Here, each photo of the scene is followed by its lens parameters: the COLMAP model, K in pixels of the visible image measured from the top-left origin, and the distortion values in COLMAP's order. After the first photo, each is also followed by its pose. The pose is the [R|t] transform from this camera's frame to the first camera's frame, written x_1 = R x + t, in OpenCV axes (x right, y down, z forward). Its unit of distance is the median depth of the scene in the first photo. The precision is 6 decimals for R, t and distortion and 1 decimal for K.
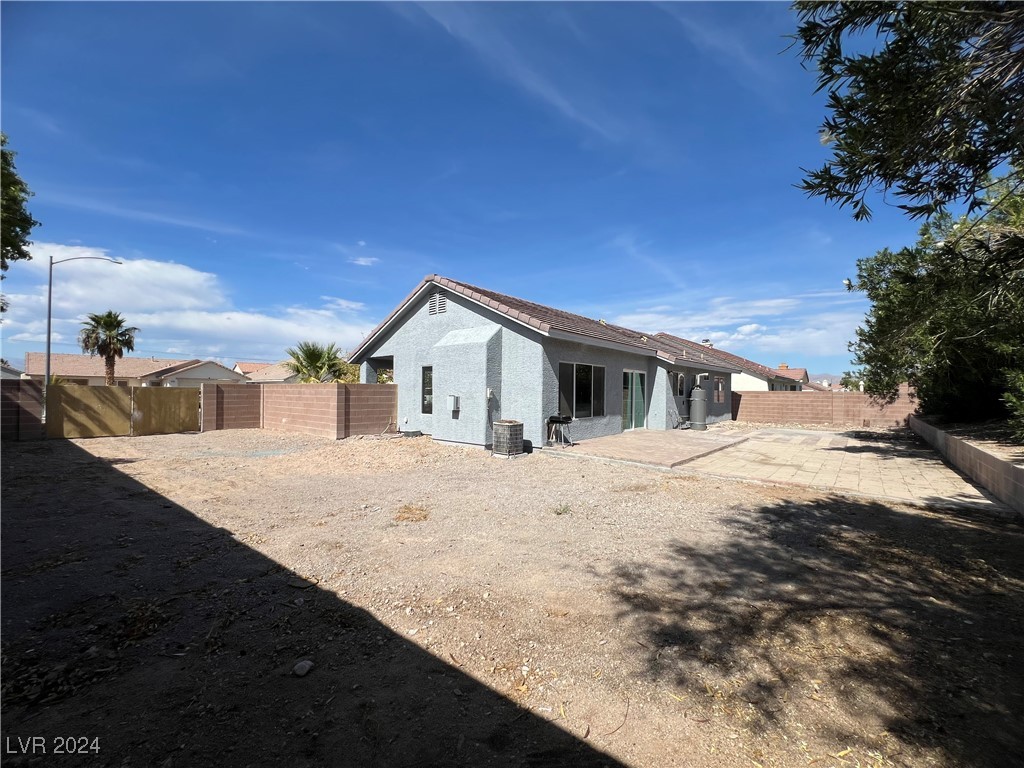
lens RADIAL K [[411.6, 0, 514.7], [0, 411.6, 387.9], [0, 0, 1]] dist [-0.003019, 0.000016]
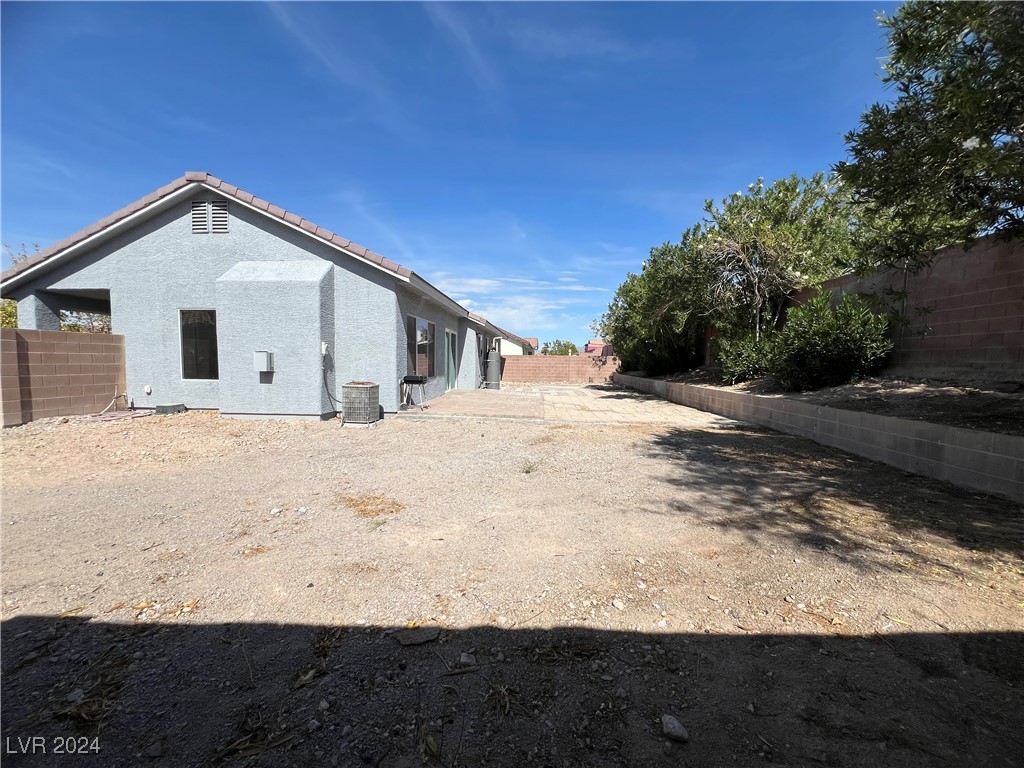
lens RADIAL K [[411.6, 0, 514.7], [0, 411.6, 387.9], [0, 0, 1]] dist [-0.003019, 0.000016]
pose [[0.798314, -0.036955, 0.601107, -0.234455], [-0.010878, 0.997068, 0.075745, 0.023212], [-0.602143, -0.067007, 0.795571, 0.146949]]
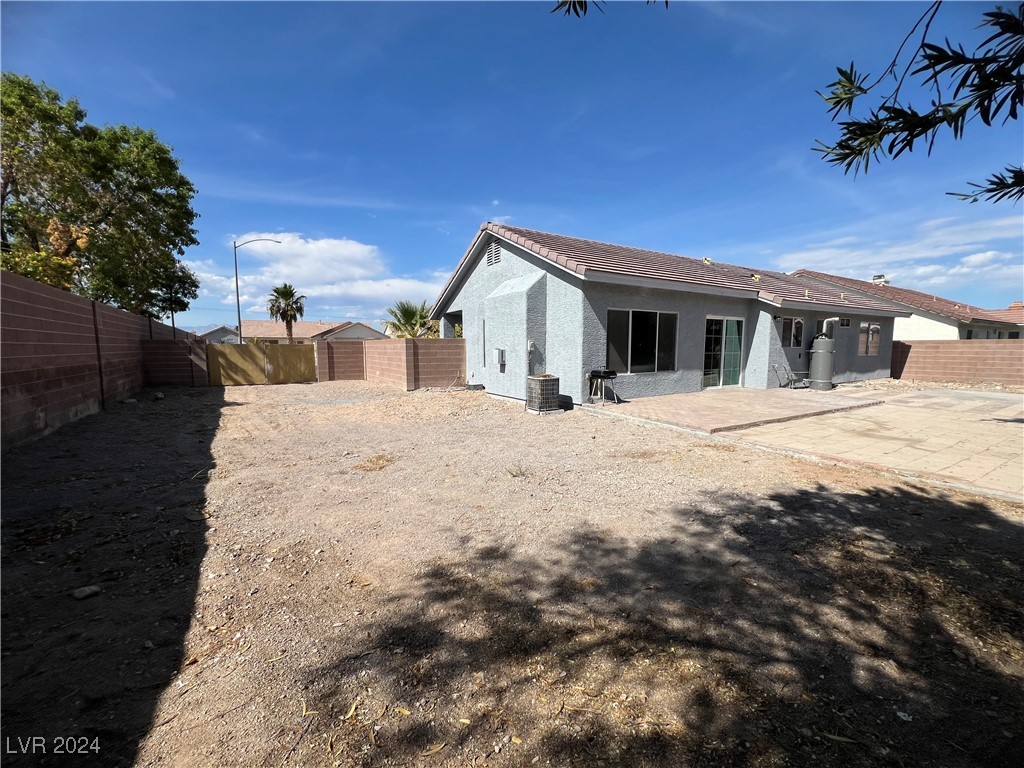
lens RADIAL K [[411.6, 0, 514.7], [0, 411.6, 387.9], [0, 0, 1]] dist [-0.003019, 0.000016]
pose [[0.948183, 0.020140, -0.317085, 0.196303], [0.014062, 0.994351, 0.105206, 0.009198], [0.317413, -0.104214, 0.942544, 0.085121]]
